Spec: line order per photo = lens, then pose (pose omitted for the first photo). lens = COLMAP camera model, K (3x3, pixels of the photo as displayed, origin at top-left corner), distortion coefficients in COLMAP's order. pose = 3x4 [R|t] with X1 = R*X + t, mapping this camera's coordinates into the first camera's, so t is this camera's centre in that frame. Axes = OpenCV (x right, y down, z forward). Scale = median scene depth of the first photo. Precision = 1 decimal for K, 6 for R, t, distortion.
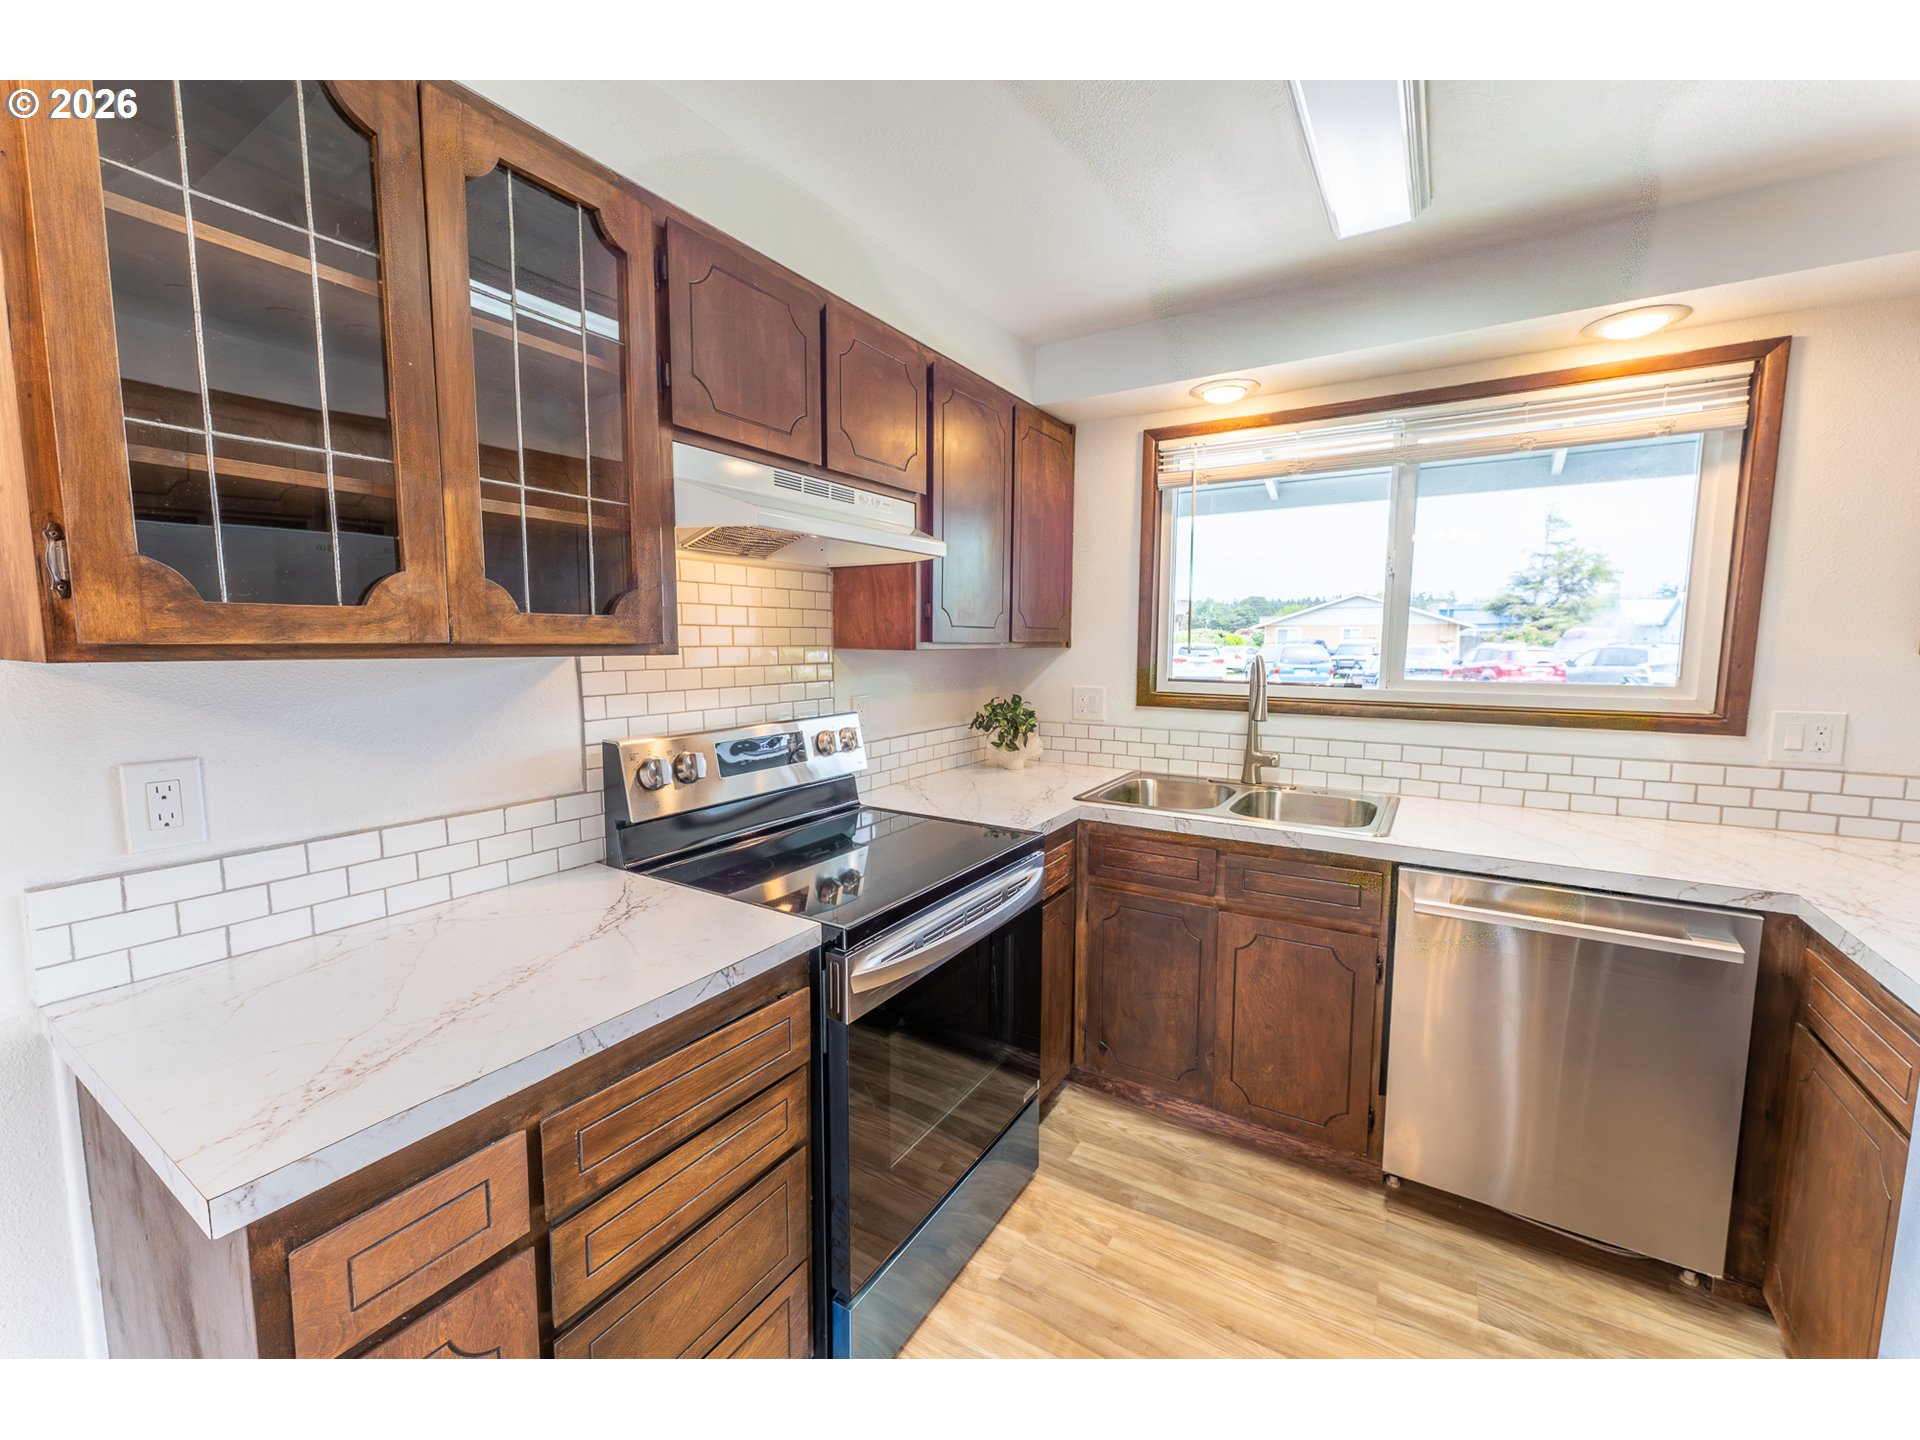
lens RADIAL K [[781.4, 0, 943.3], [0, 781.4, 715.3], [0, 0, 1]] dist [0.001193, -0.000088]
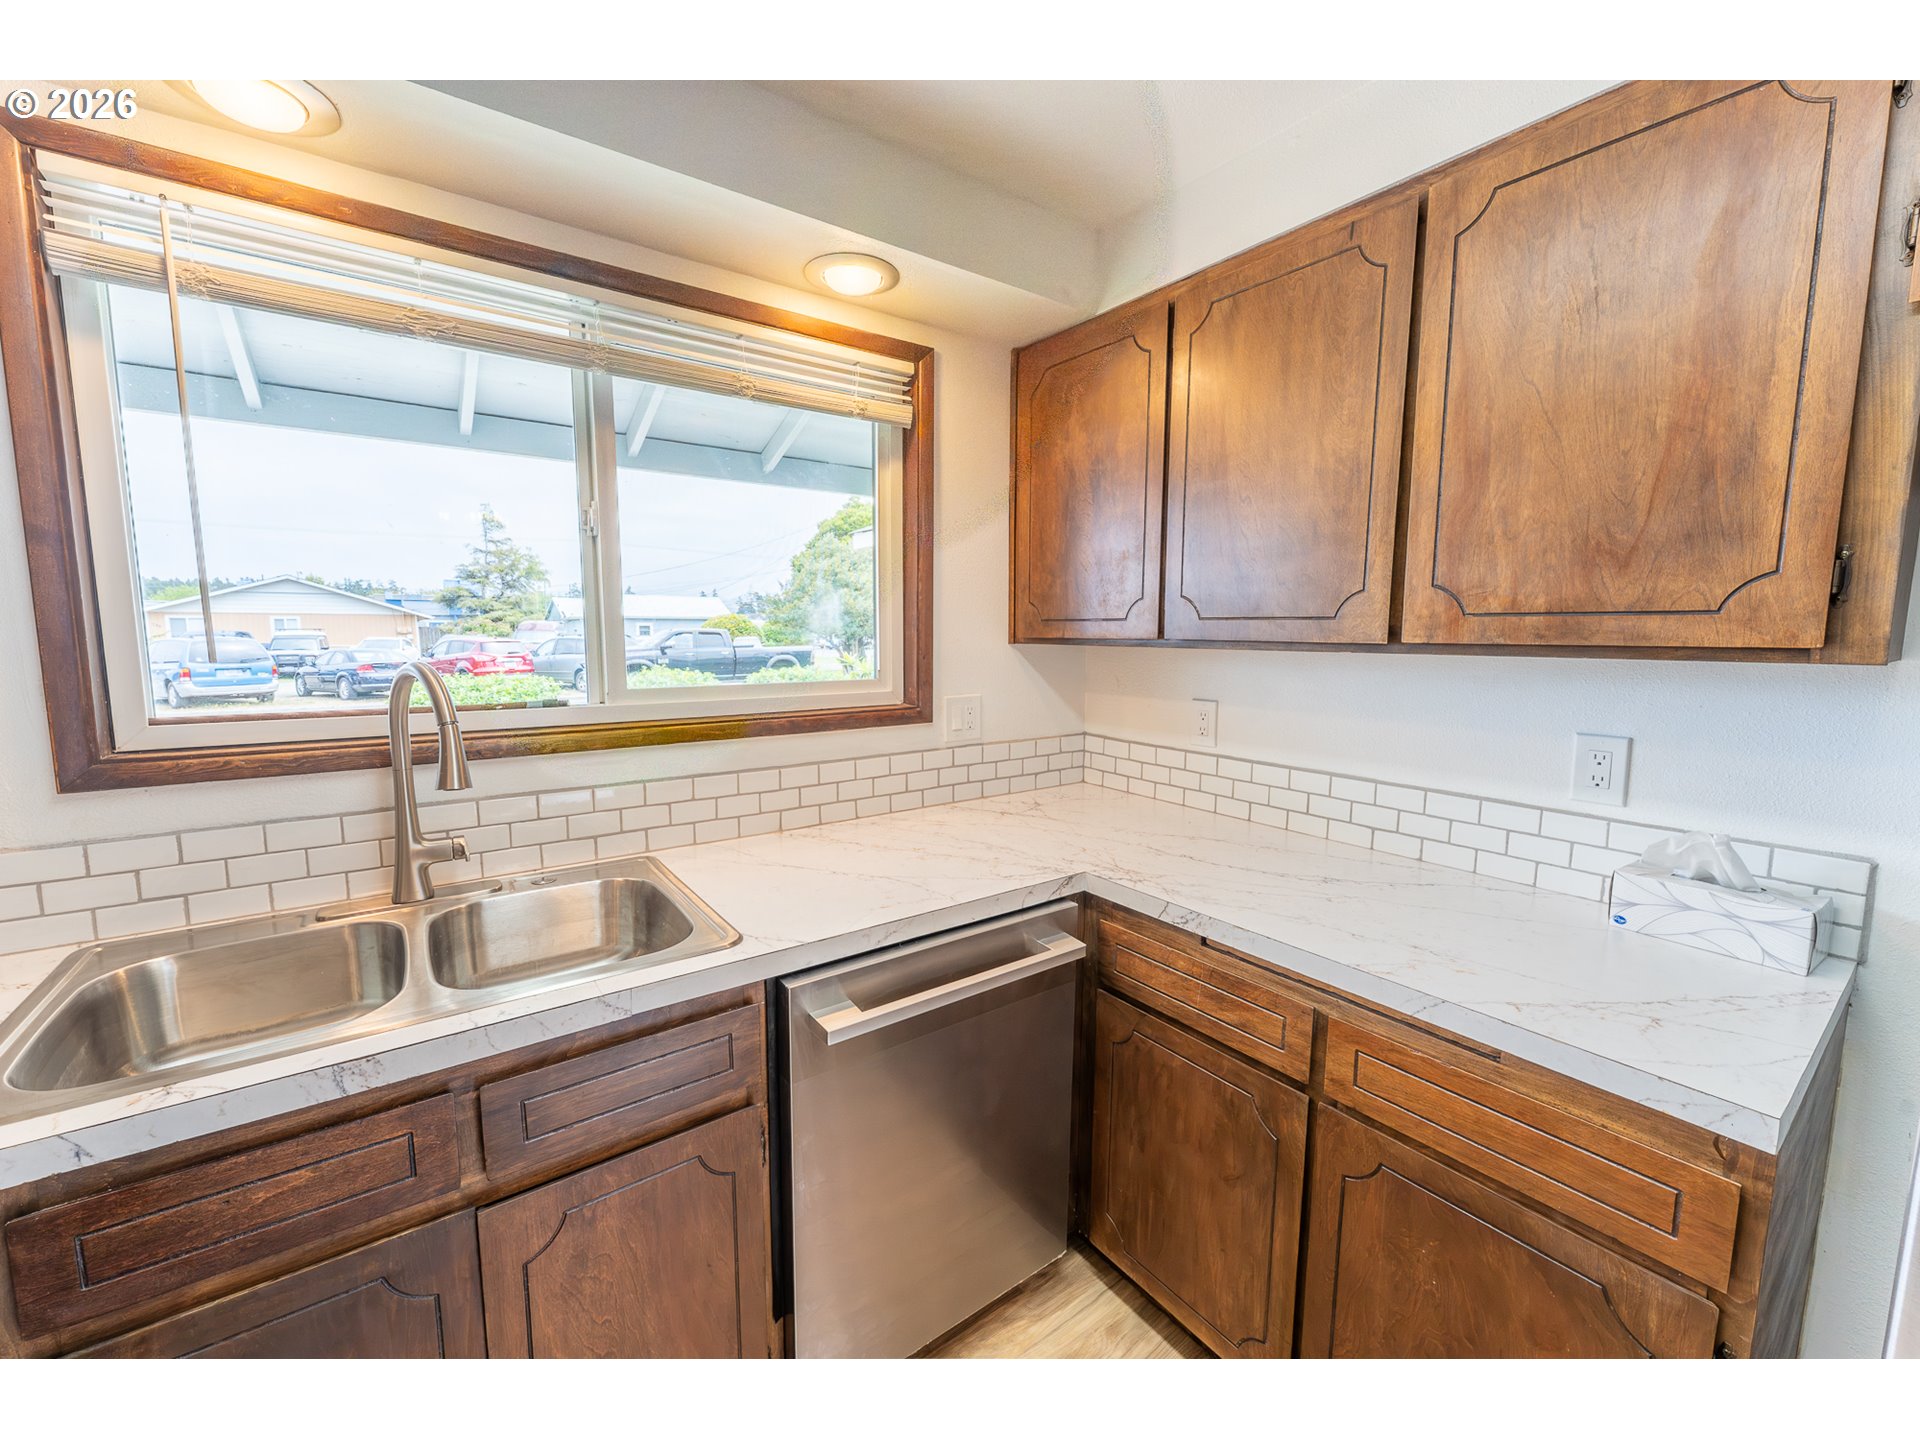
lens RADIAL K [[768.4, 0, 958.3], [0, 768.4, 716.3], [0, 0, 1]] dist [0.001729, -0.000727]
pose [[0.355288, -0.103382, 0.929022, 0.055416], [0.090508, 0.993000, 0.075888, -0.052830], [-0.930365, 0.057122, 0.362158, 0.531631]]
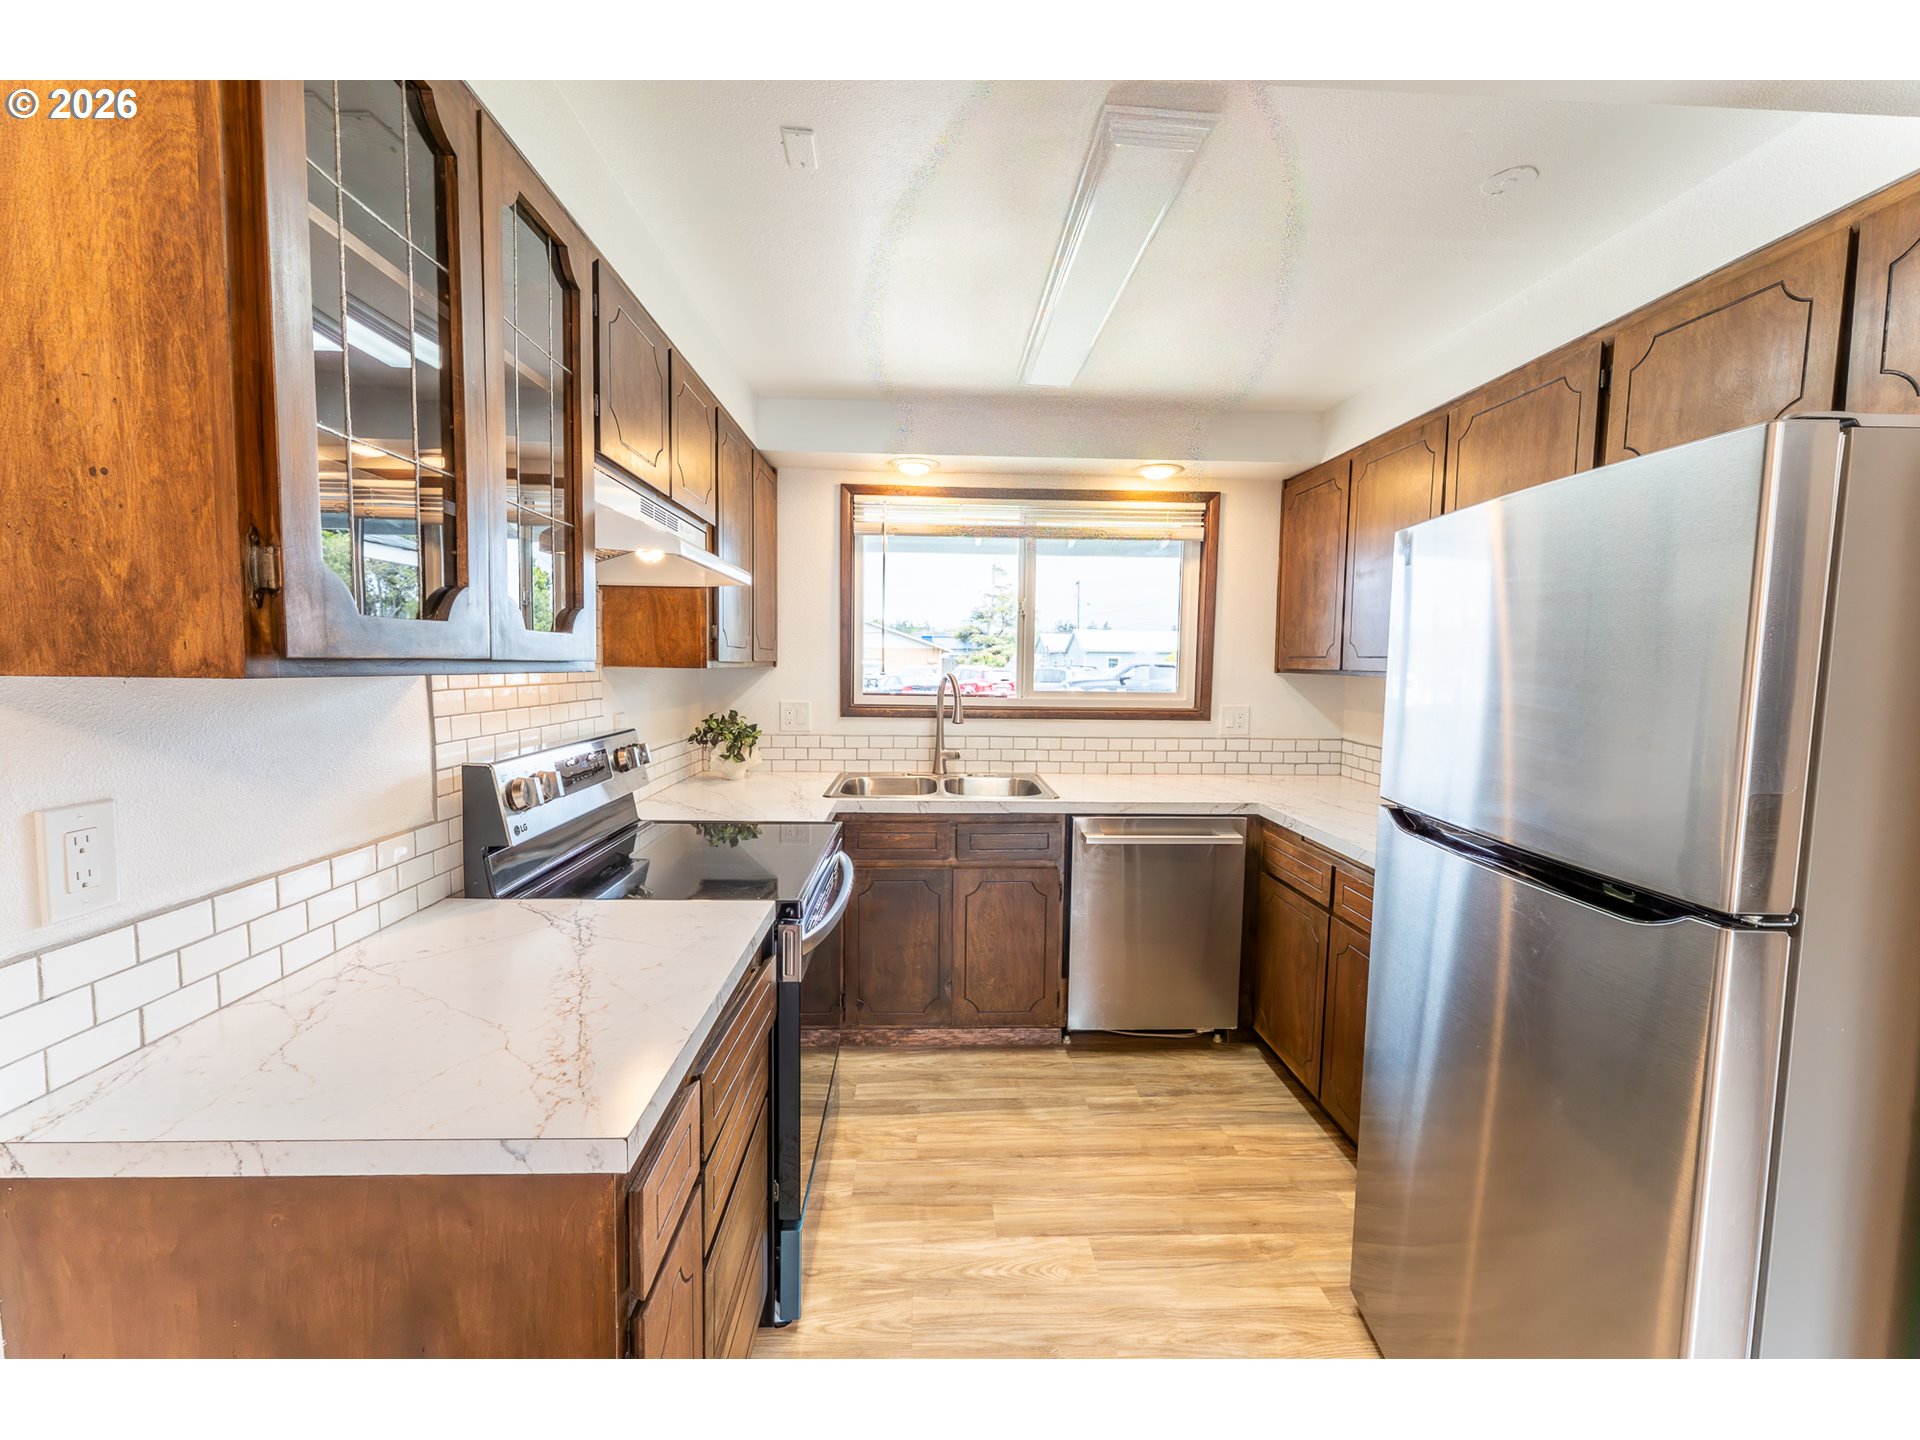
lens RADIAL K [[793.0, 0, 948.9], [0, 793.0, 715.8], [0, 0, 1]] dist [0.000441, -0.000465]
pose [[0.820305, -0.029818, 0.571148, -0.387944], [0.044142, 0.998962, -0.011246, 0.009119], [-0.570220, 0.034437, 0.820770, -0.084355]]
